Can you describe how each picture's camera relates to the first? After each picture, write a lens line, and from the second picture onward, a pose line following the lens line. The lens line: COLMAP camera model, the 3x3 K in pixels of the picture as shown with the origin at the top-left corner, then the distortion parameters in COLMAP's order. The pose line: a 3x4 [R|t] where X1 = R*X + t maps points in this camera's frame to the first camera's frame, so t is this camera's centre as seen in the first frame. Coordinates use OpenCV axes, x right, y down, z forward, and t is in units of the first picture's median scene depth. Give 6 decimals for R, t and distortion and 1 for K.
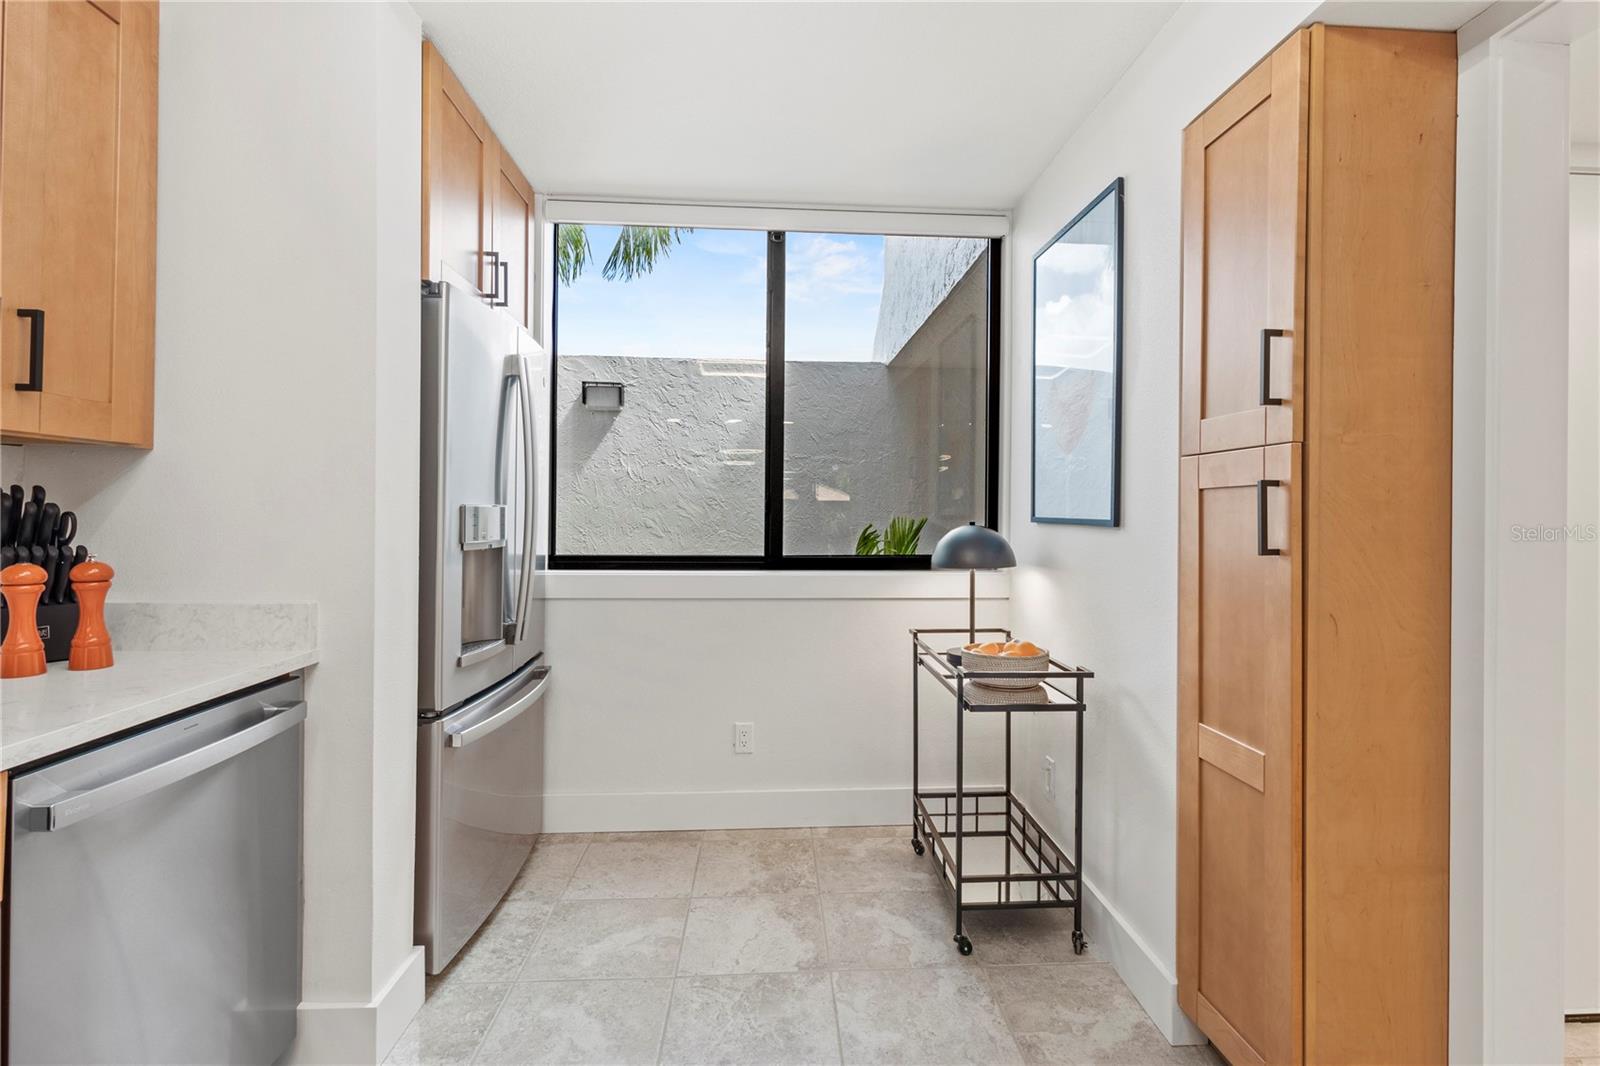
lens RADIAL K [[743.6, 0, 805.3], [0, 743.6, 511.2], [0, 0, 1]] dist [0.002363, 0.001882]
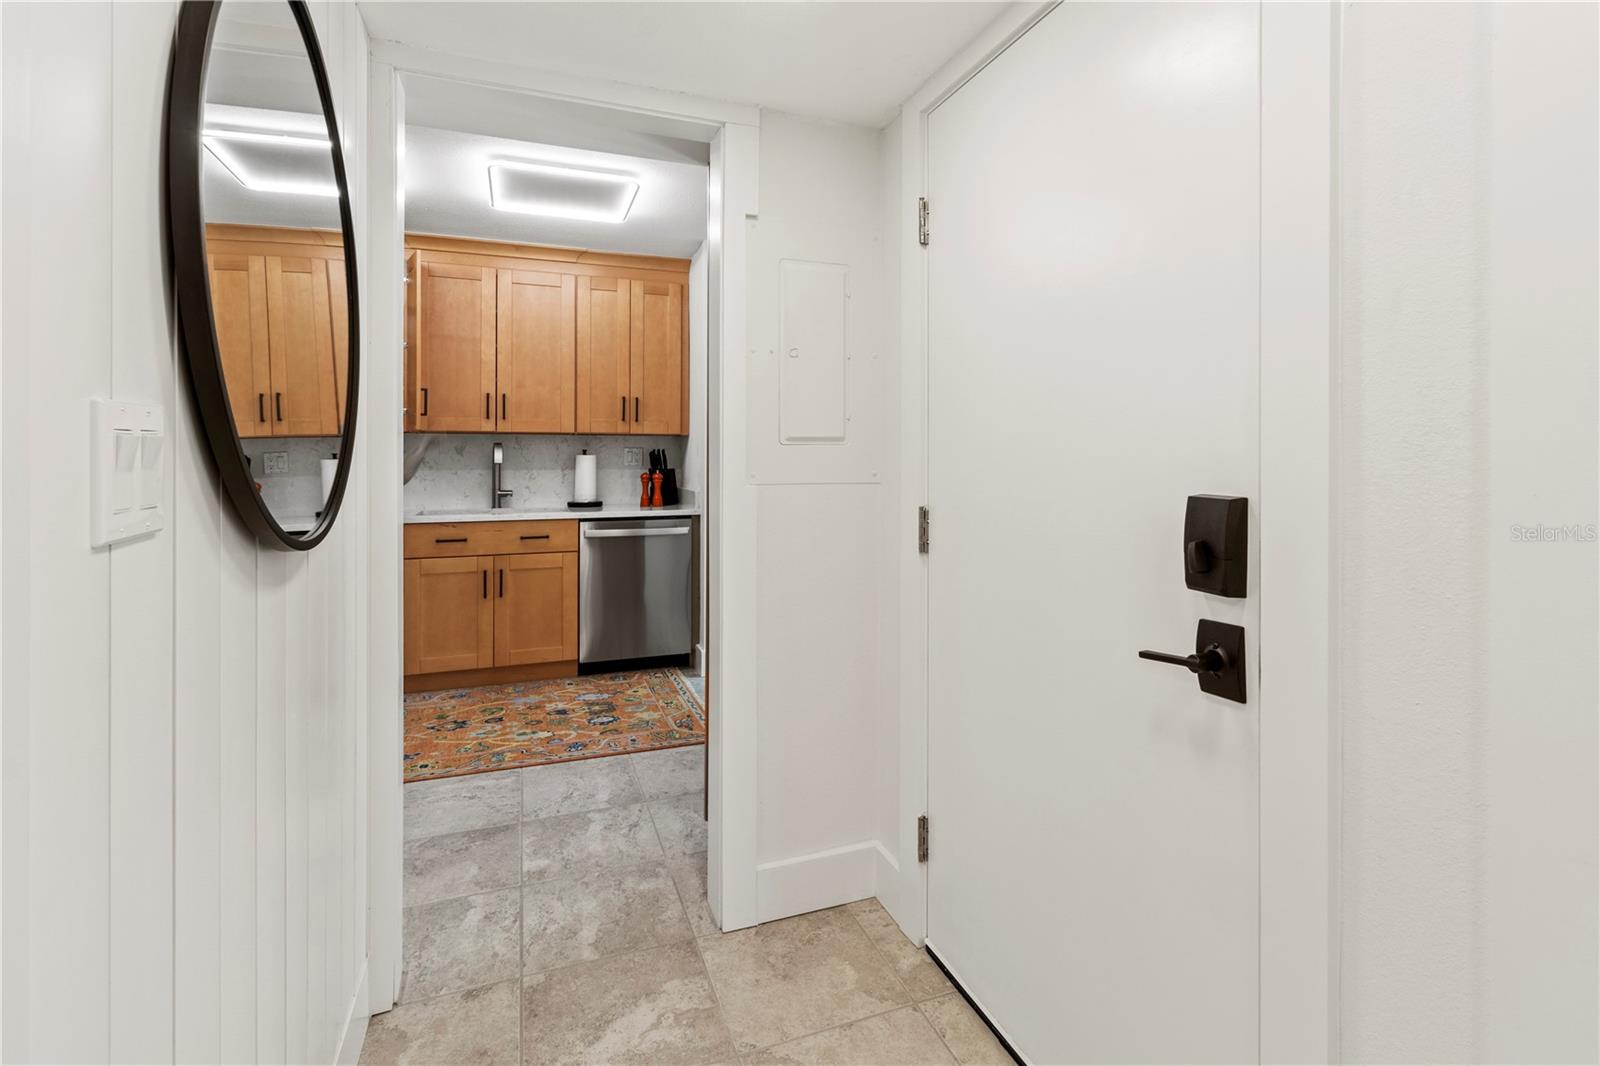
lens RADIAL K [[743.6, 0, 808.7], [0, 743.6, 459.2], [0, 0, 1]] dist [0.002363, 0.001882]
pose [[0.314491, -0.005058, -0.949247, 1.407462], [0.001949, 0.999987, -0.004683, 0.016444], [0.949258, -0.000377, 0.314497, 0.399858]]
